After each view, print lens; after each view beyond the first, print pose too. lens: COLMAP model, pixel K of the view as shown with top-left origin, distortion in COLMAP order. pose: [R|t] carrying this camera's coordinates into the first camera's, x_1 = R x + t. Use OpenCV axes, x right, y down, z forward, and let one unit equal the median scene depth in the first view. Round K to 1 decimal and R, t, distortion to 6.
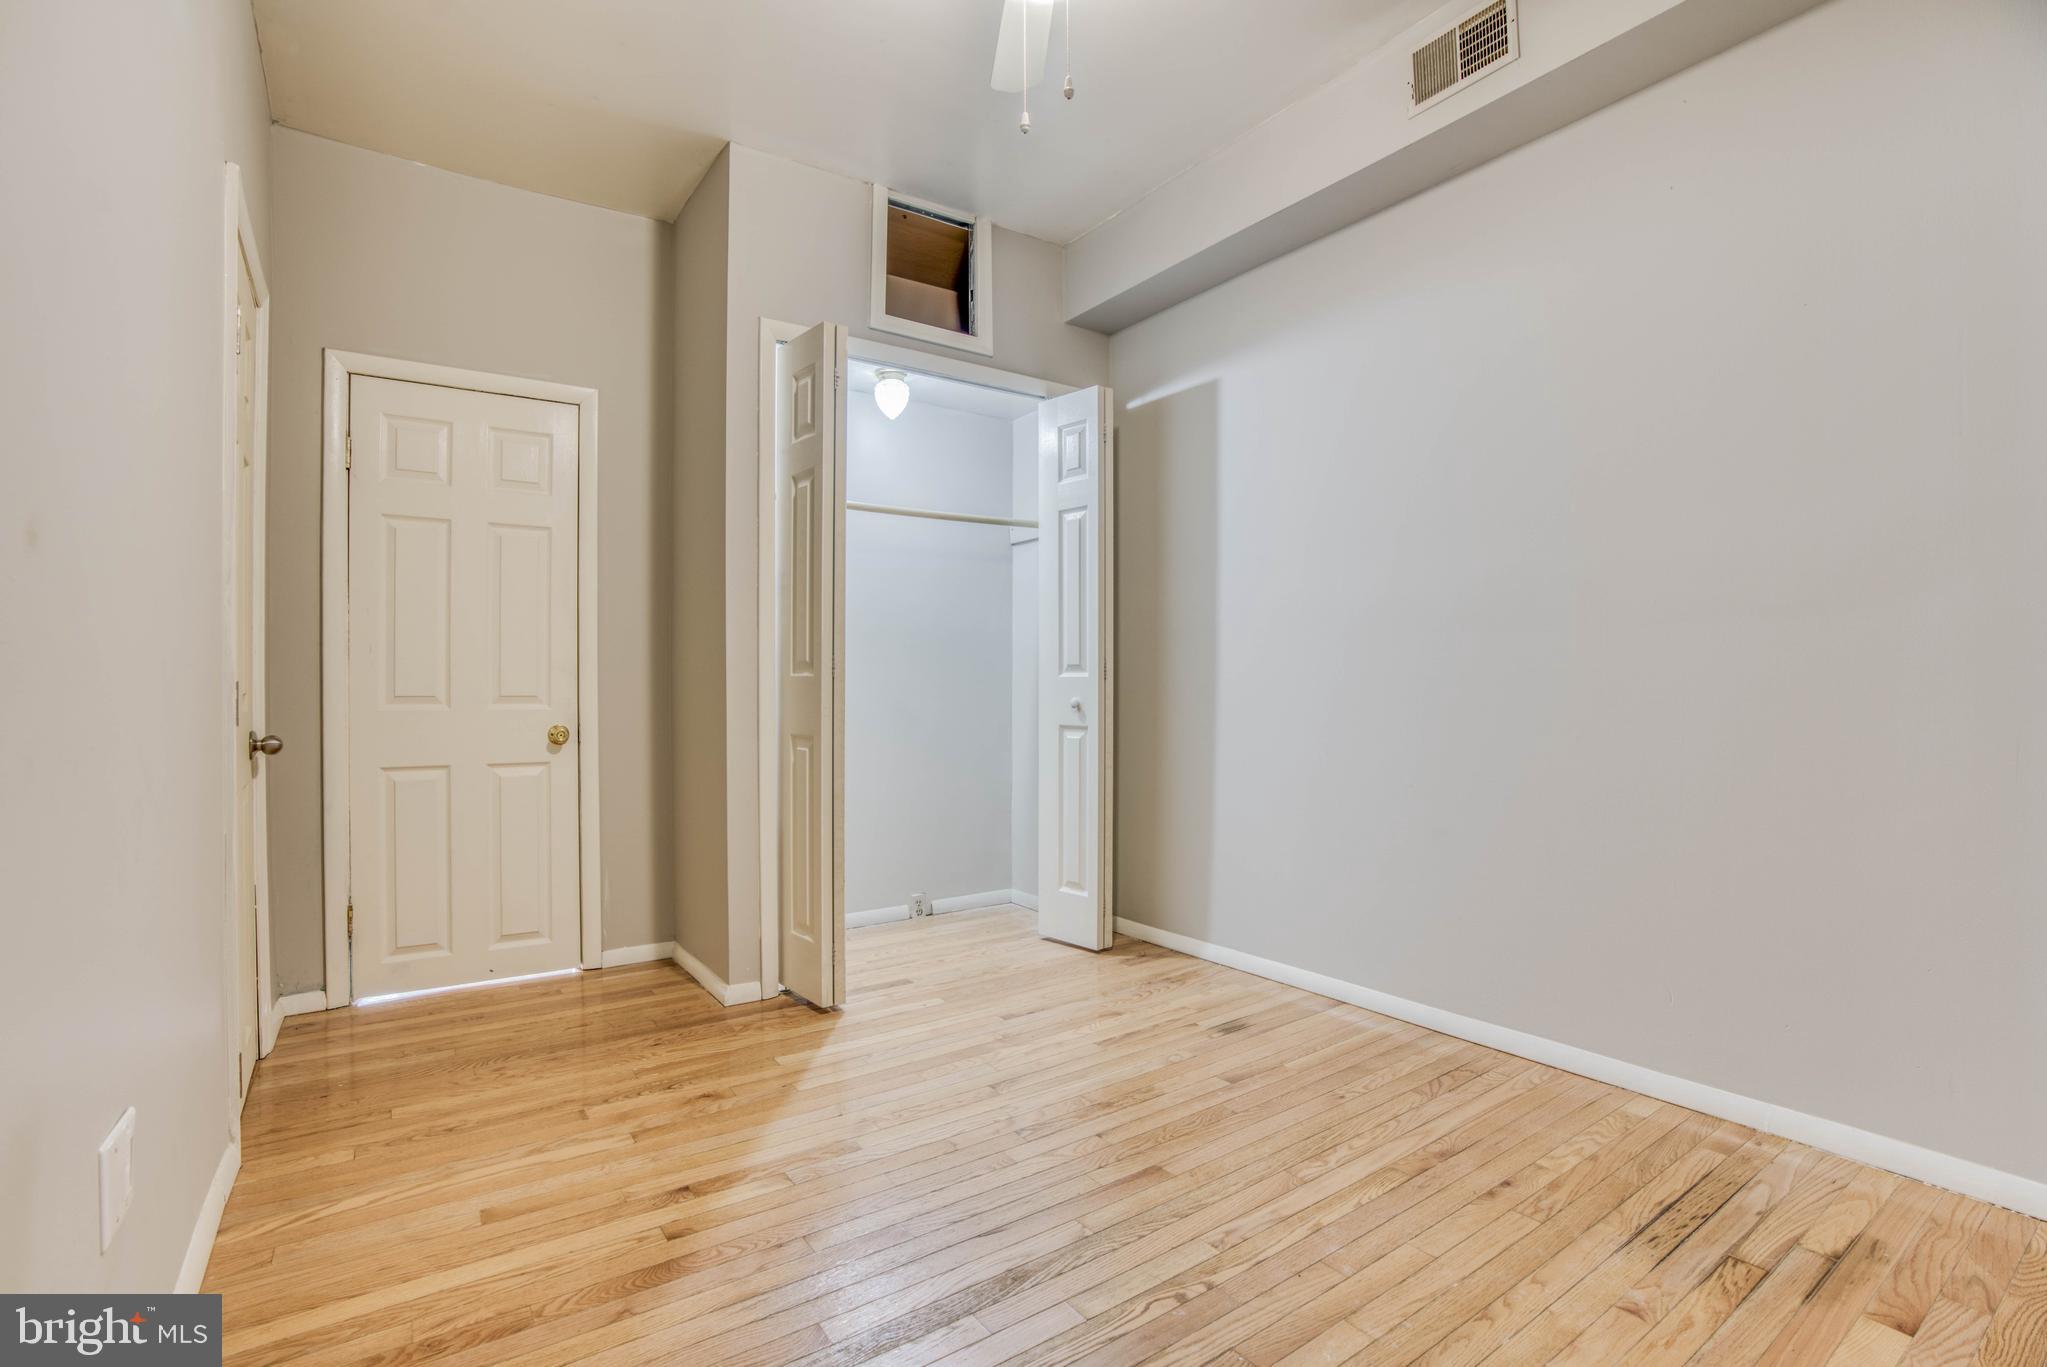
lens RADIAL K [[944.4, 0, 1016.6], [0, 944.4, 687.0], [0, 0, 1]] dist [-0.046063, 0.008864]
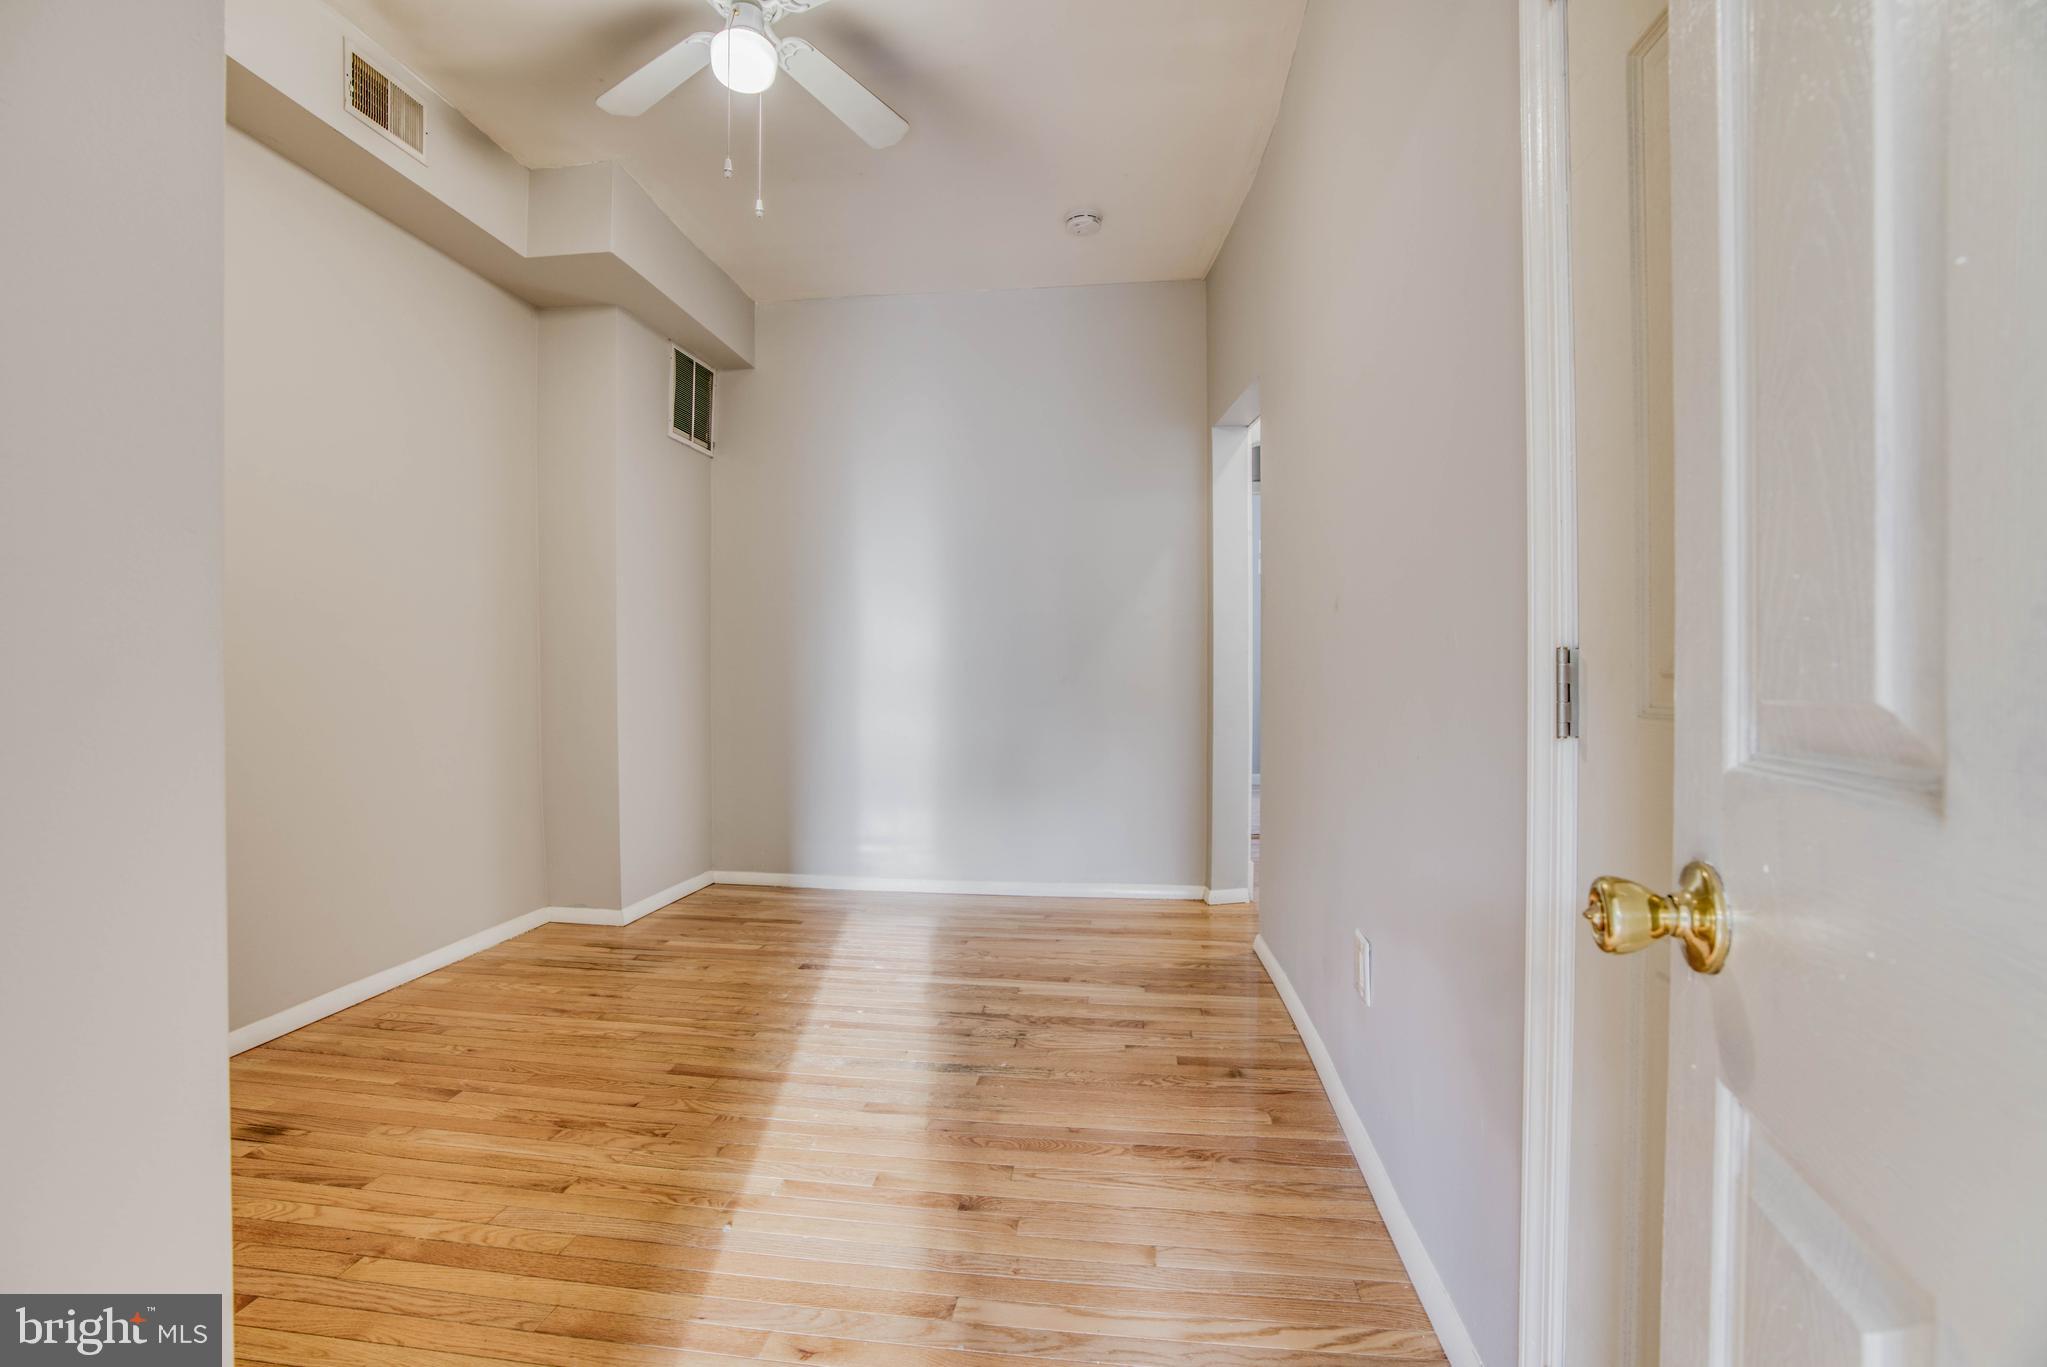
lens RADIAL K [[944.4, 0, 1014.7], [0, 944.4, 680.5], [0, 0, 1]] dist [-0.046063, 0.008864]
pose [[-0.749781, 0.003492, 0.661677, -1.001504], [0.005326, 0.999986, 0.000759, 0.010512], [-0.661665, 0.004093, -0.749789, 1.637443]]
